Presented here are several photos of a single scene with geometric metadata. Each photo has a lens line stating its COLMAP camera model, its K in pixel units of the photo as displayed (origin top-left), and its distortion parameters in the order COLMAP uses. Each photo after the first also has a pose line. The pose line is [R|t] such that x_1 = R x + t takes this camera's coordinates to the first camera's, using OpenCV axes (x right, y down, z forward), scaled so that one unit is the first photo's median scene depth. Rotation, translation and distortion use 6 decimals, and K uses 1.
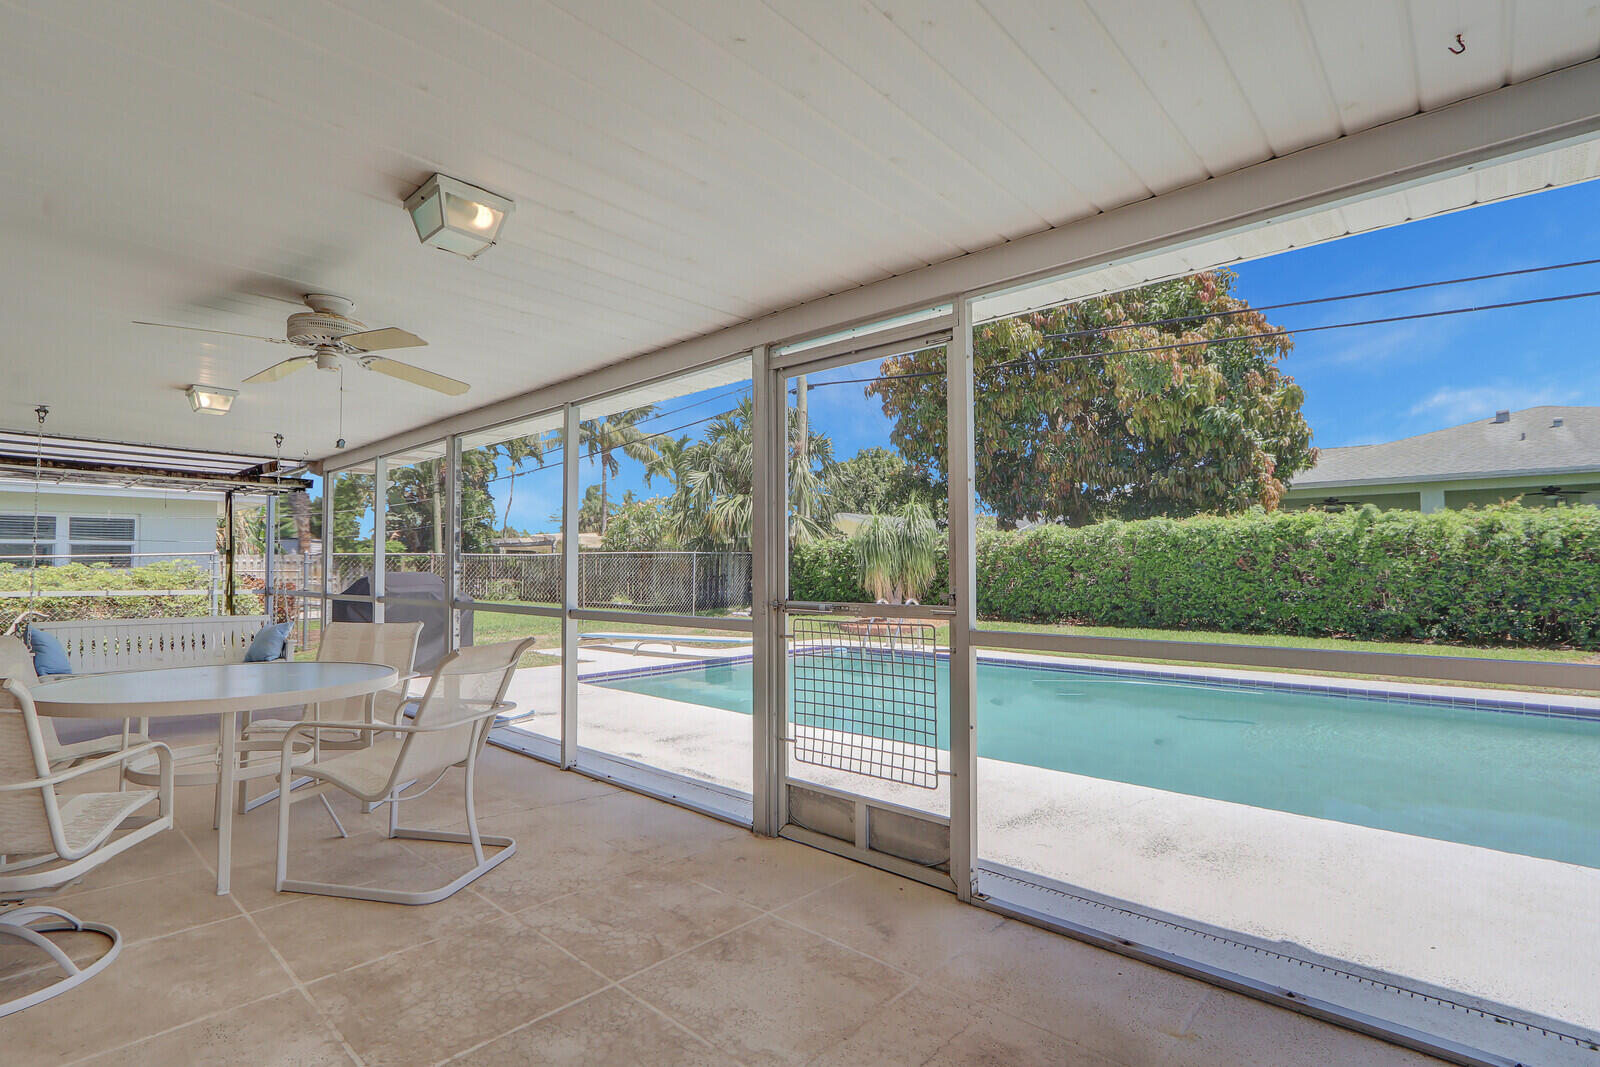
lens RADIAL K [[767.5, 0, 786.7], [0, 767.5, 540.1], [0, 0, 1]] dist [-0.016925, 0.000029]
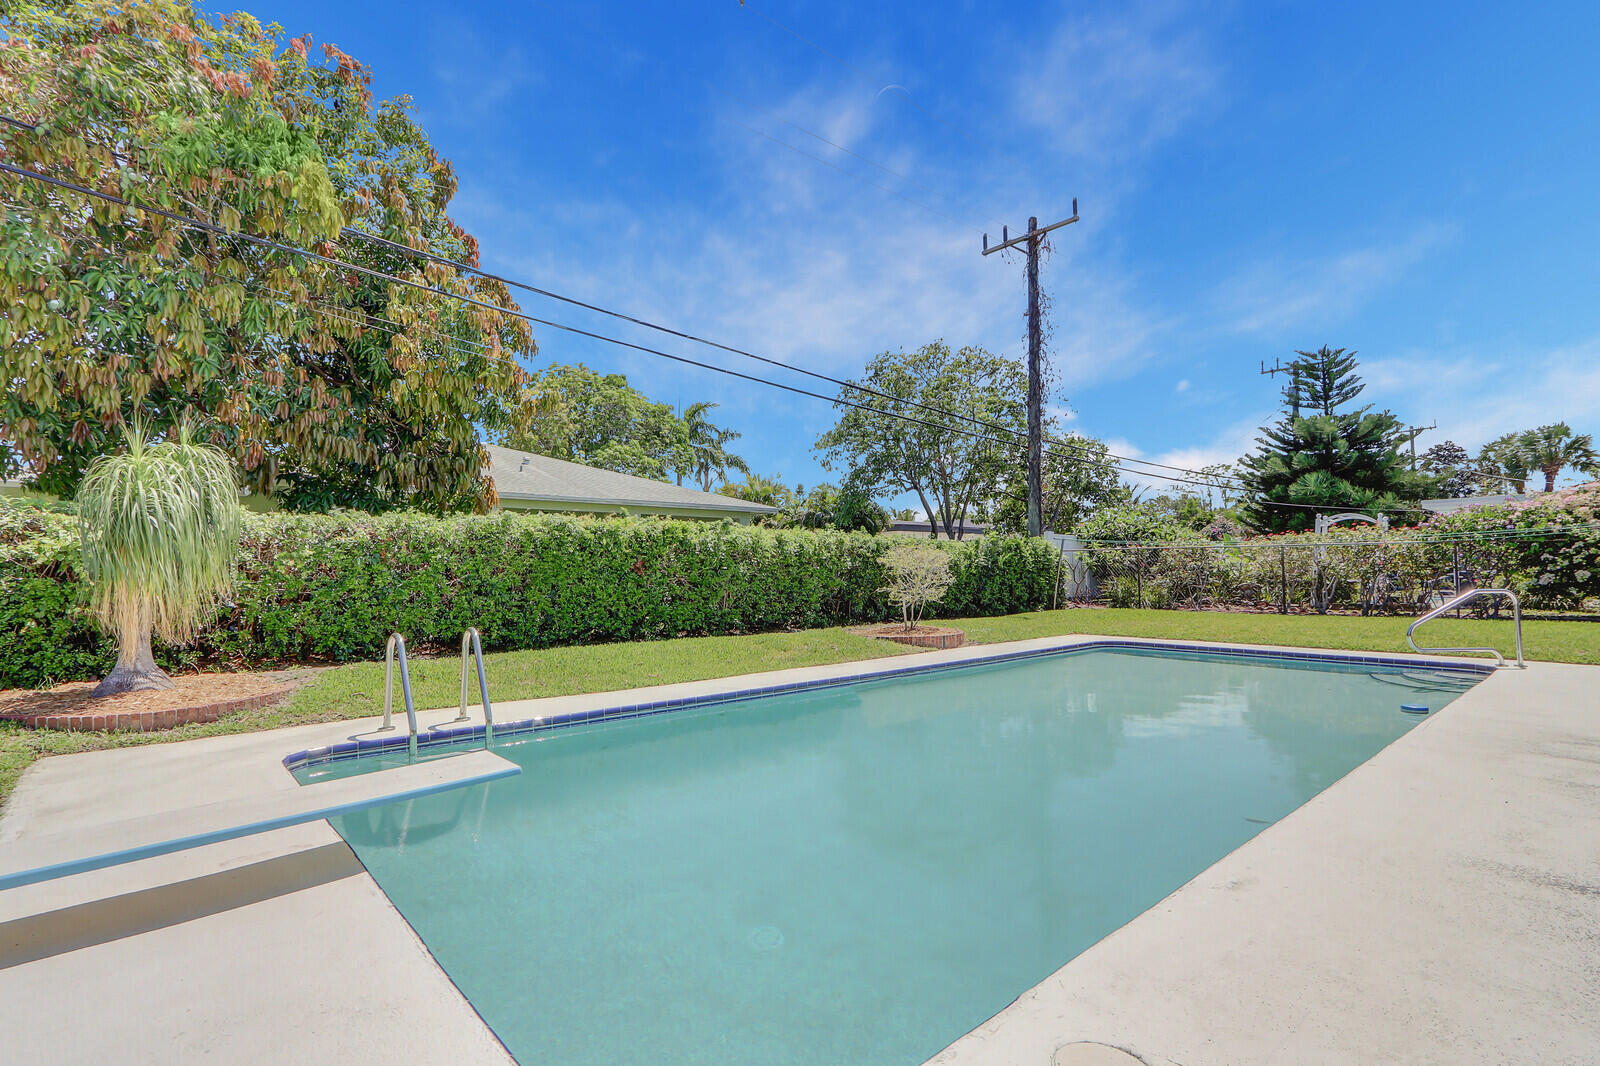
lens RADIAL K [[767.5, 0, 786.7], [0, 767.5, 539.6], [0, 0, 1]] dist [-0.016925, 0.000029]
pose [[0.127527, 0.041115, 0.990983, -0.272614], [-0.026272, 0.998930, -0.038064, 0.021377], [-0.991487, -0.021181, 0.128470, 0.545843]]
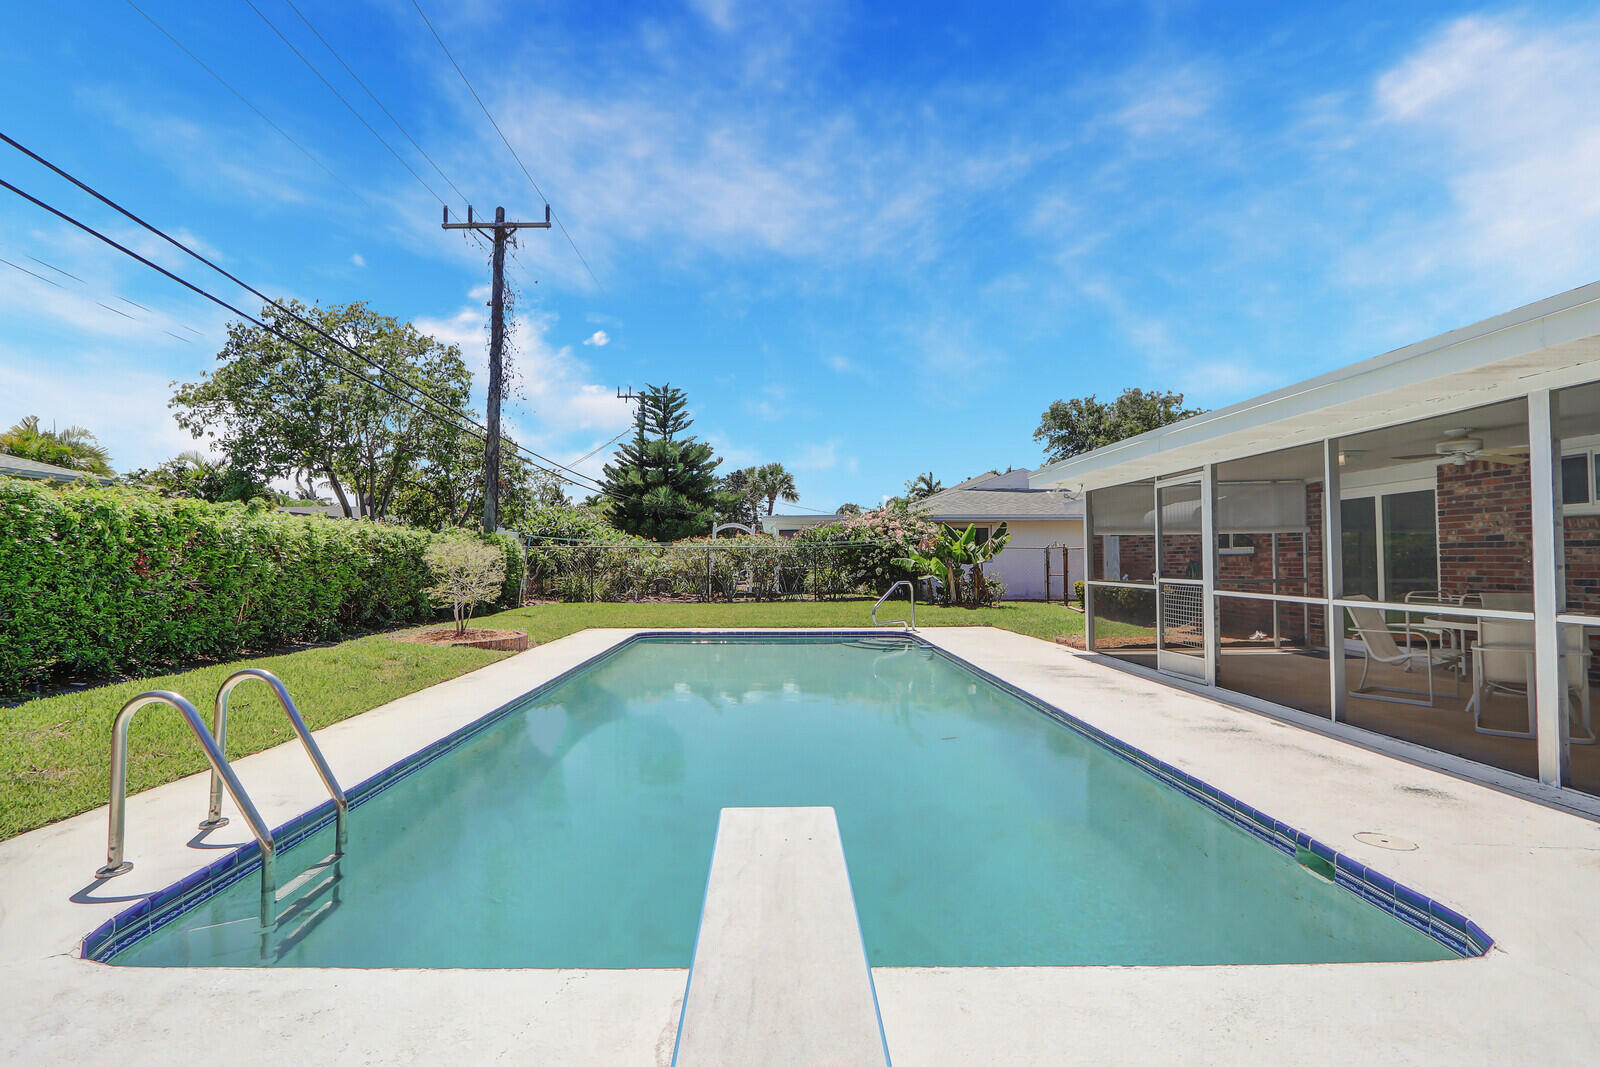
lens RADIAL K [[794.8, 0, 757.0], [0, 794.8, 538.0], [0, 0, 1]] dist [-0.016141, -0.000111]
pose [[-0.678906, 0.026192, 0.733758, -0.199910], [-0.019300, 0.998382, -0.053495, 0.026543], [-0.733972, -0.050480, -0.677302, 0.858959]]
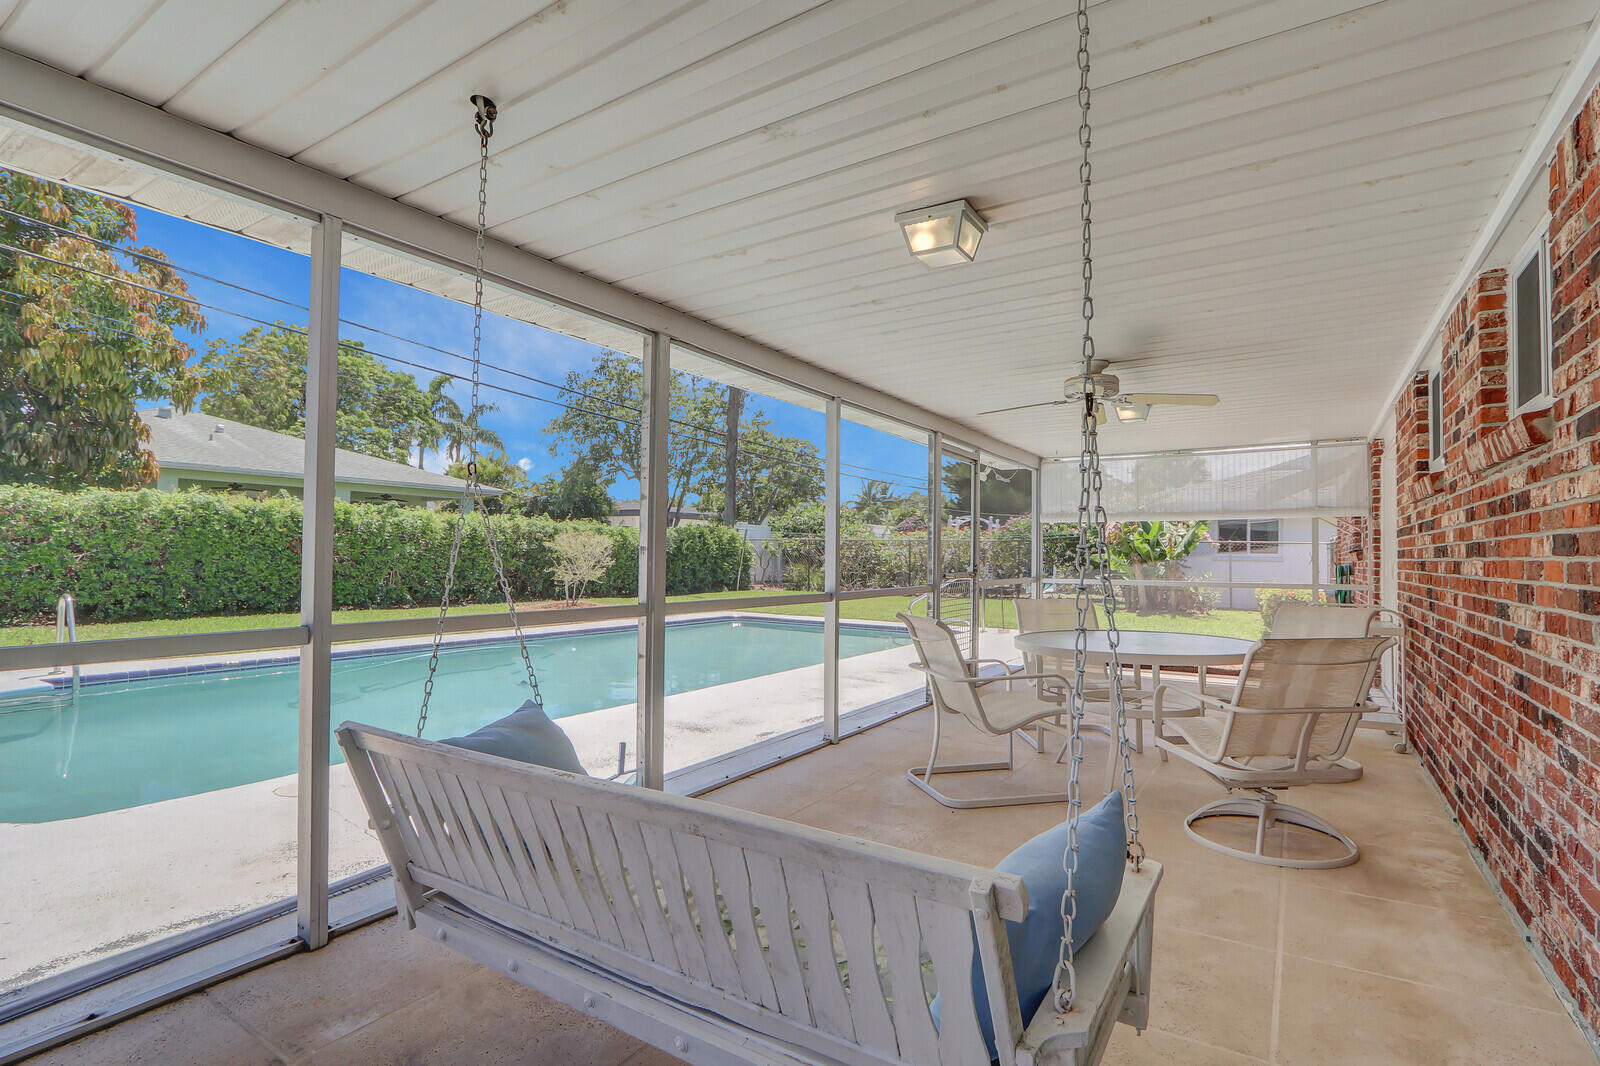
lens RADIAL K [[767.5, 0, 786.7], [0, 767.5, 539.6], [0, 0, 1]] dist [-0.016925, 0.000029]
pose [[-0.150365, 0.019536, 0.988437, -0.421736], [-0.046797, 0.998543, -0.026855, 0.014912], [-0.987522, -0.050294, -0.149232, 0.390037]]
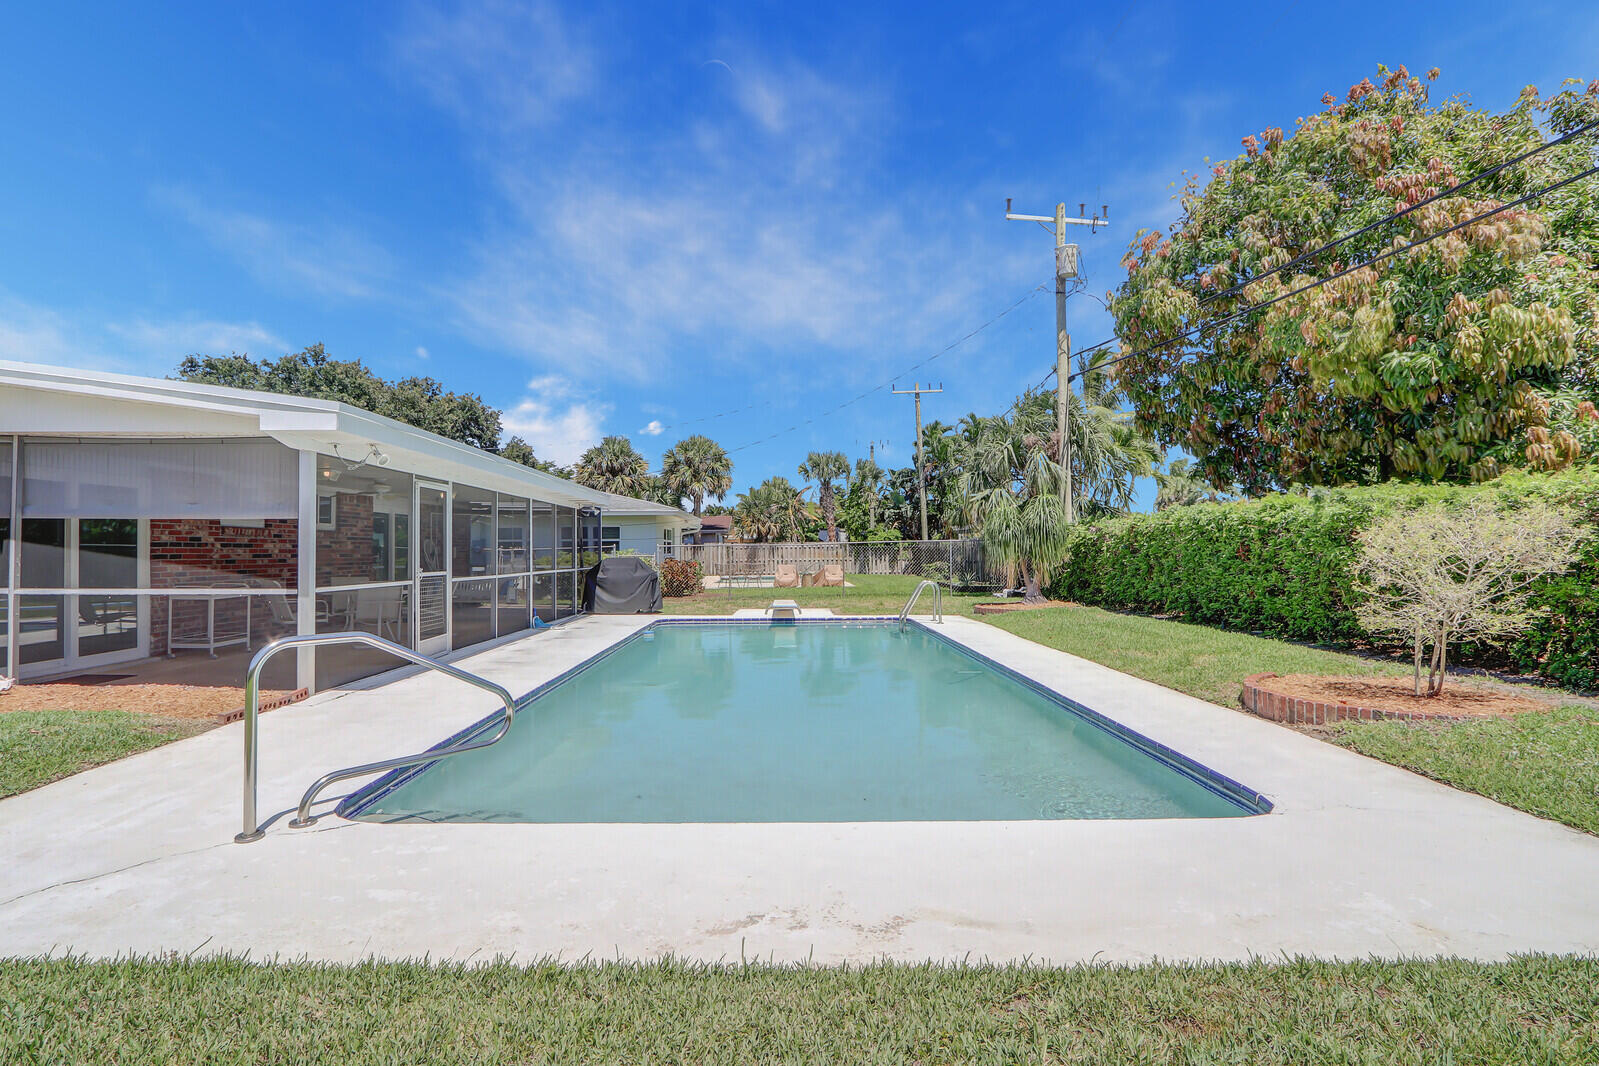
lens RADIAL K [[794.3, 0, 756.5], [0, 794.3, 537.5], [0, 0, 1]] dist [-0.016141, -0.000111]
pose [[0.667967, -0.012155, -0.744091, 0.725317], [0.027105, 0.999601, 0.008003, -0.008528], [0.743697, -0.025514, 0.668030, -0.033294]]
